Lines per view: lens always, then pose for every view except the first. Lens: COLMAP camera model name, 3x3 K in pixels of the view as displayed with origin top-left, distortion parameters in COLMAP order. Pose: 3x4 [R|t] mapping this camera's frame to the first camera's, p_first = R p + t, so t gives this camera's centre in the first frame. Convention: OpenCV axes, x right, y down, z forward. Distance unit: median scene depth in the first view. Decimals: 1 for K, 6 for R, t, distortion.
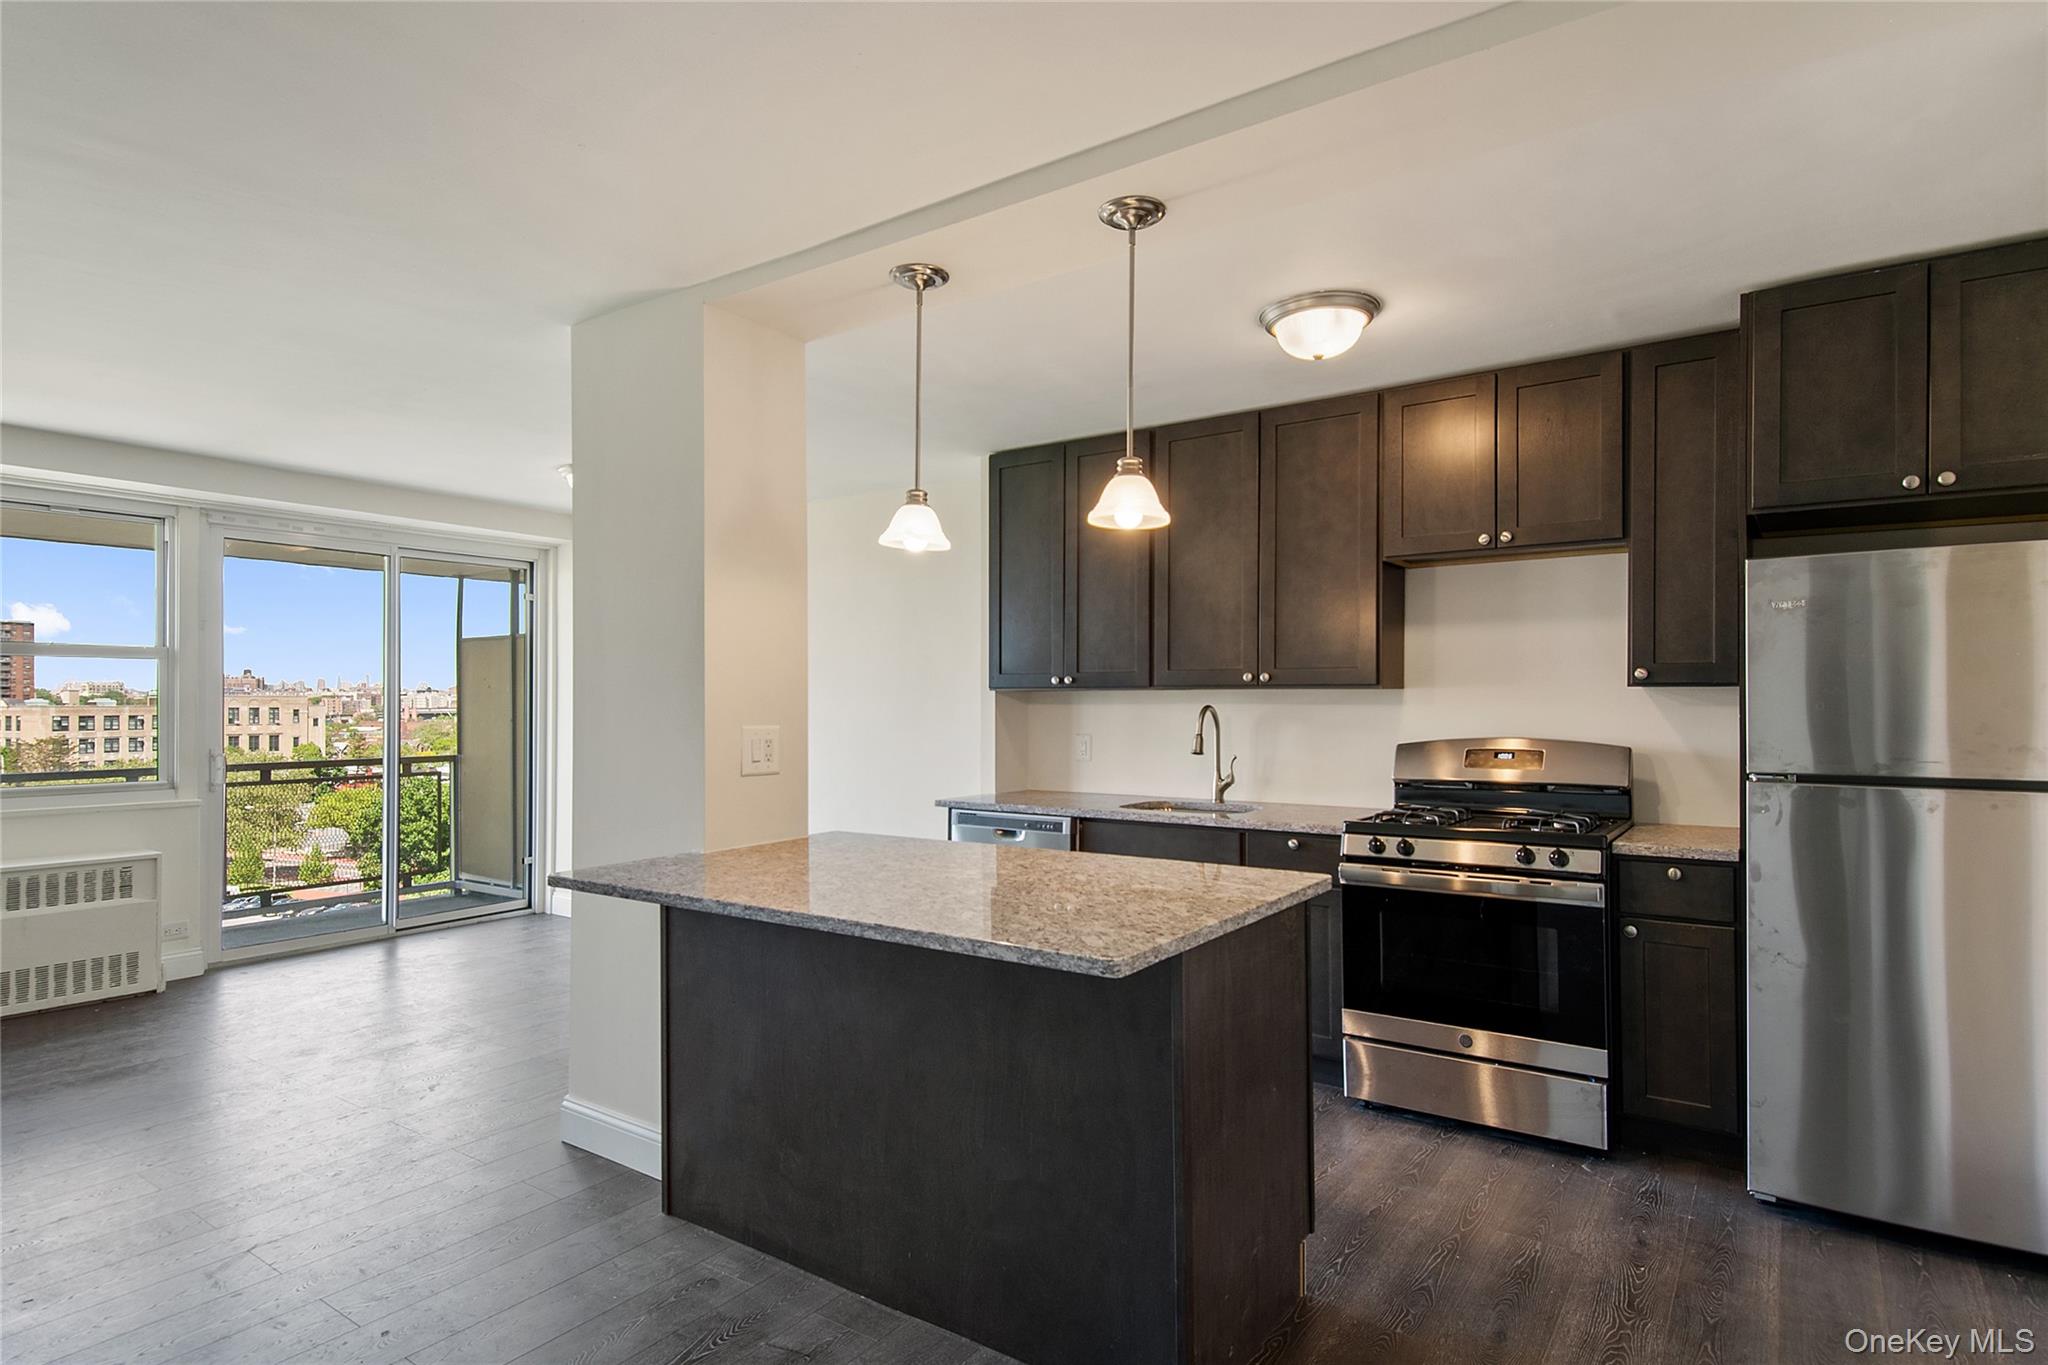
lens RADIAL K [[1081.6, 0, 1026.0], [0, 1081.6, 697.3], [0, 0, 1]] dist [0.060086, -0.044345]
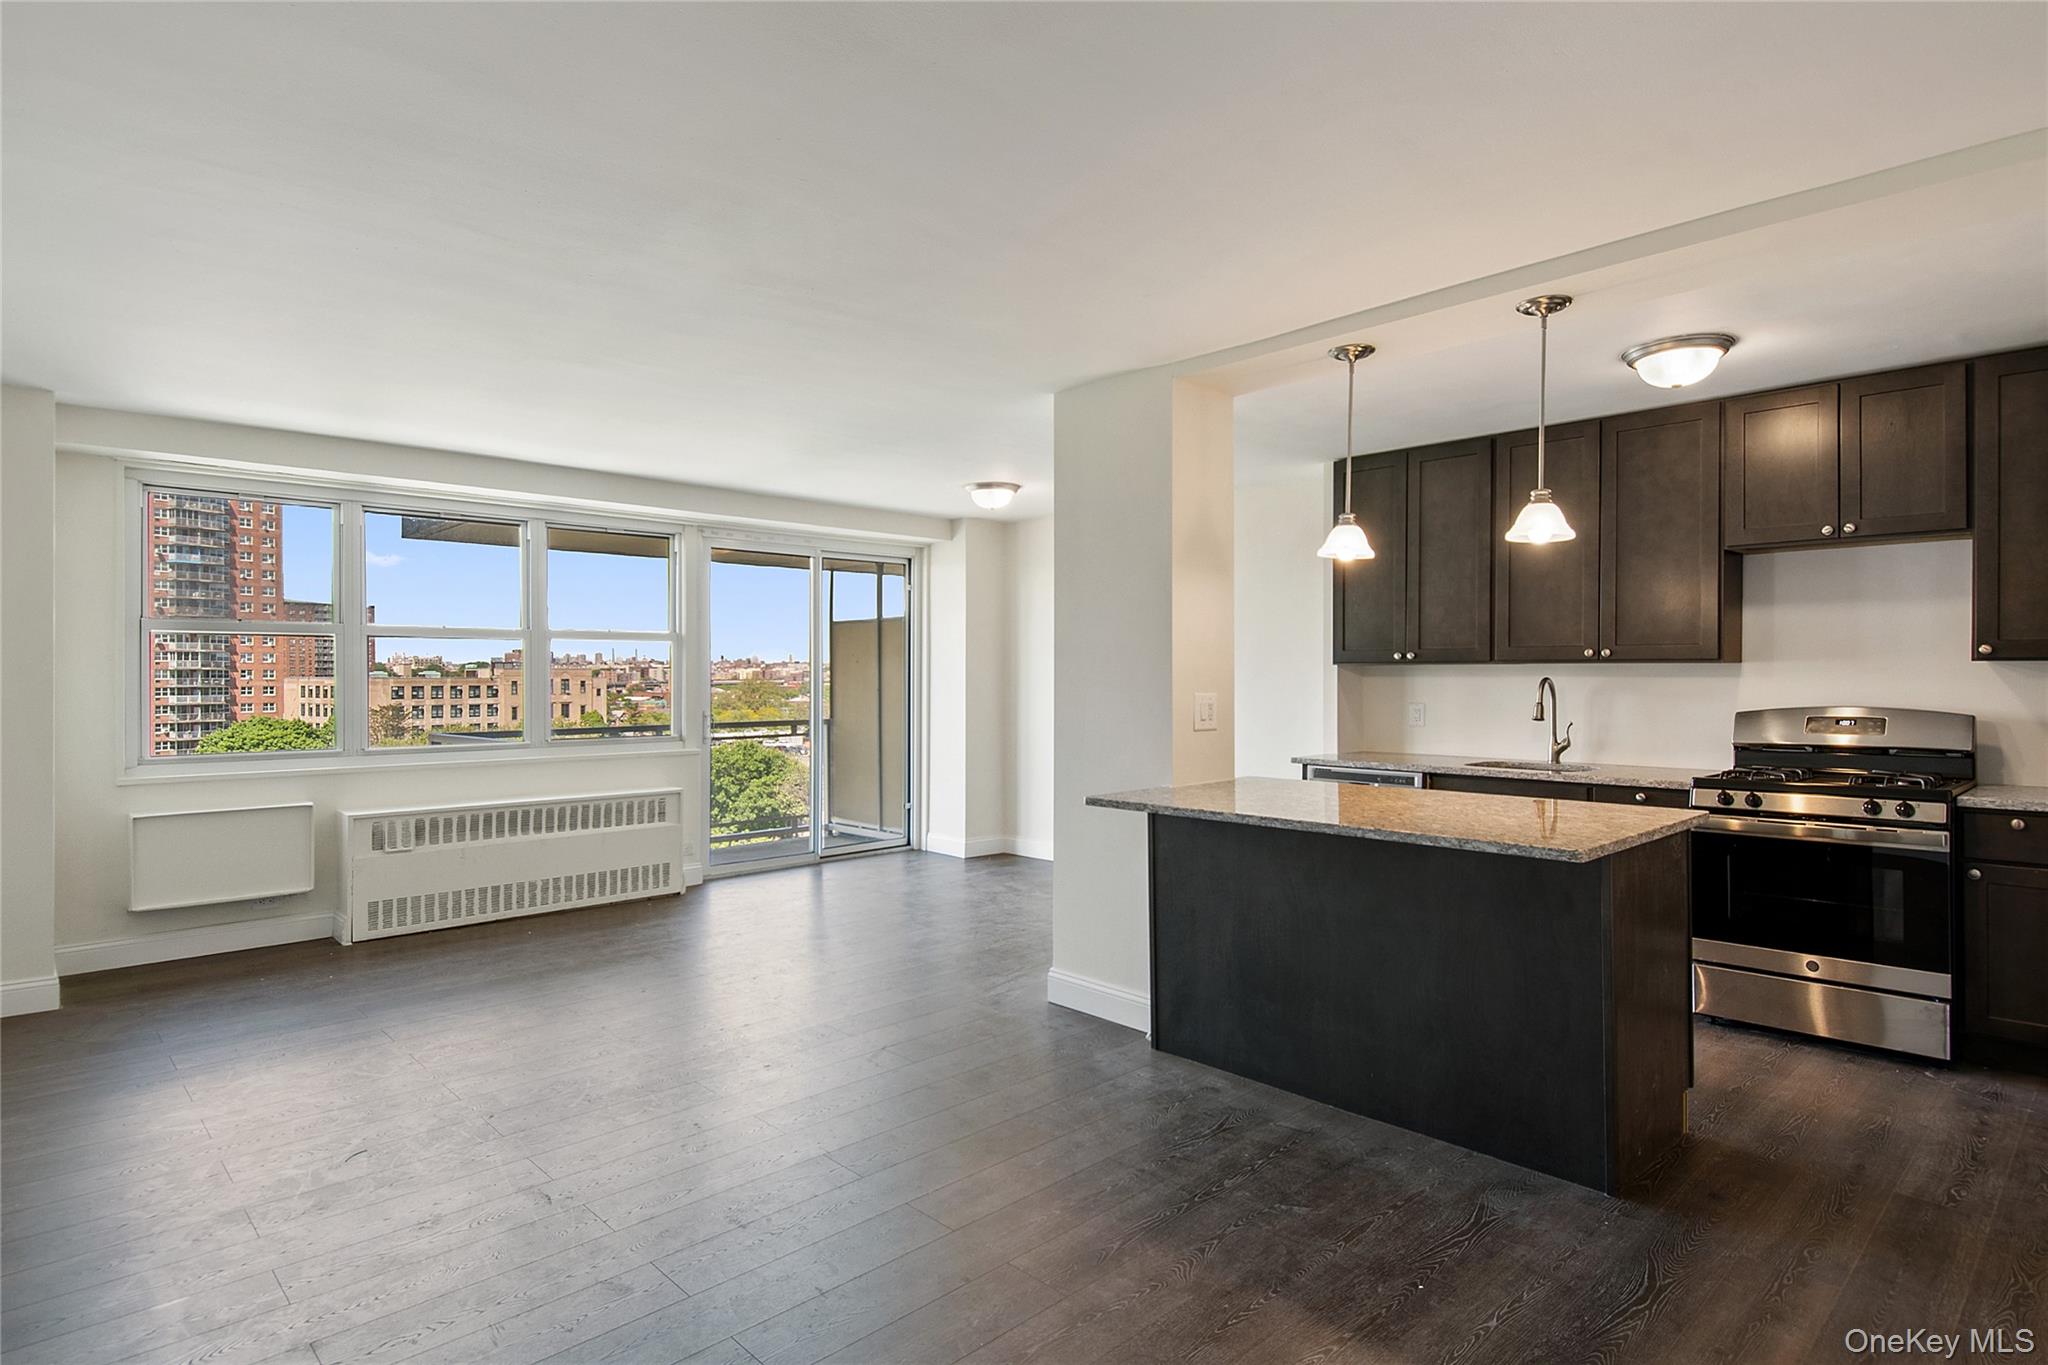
lens RADIAL K [[1093.5, 0, 1028.3], [0, 1093.5, 674.8], [0, 0, 1]] dist [0.050046, -0.033296]
pose [[0.981257, -0.000122, -0.192702, -0.134646], [0.001085, 0.999987, 0.004892, -0.001617], [0.192699, -0.005010, 0.981245, -0.228493]]
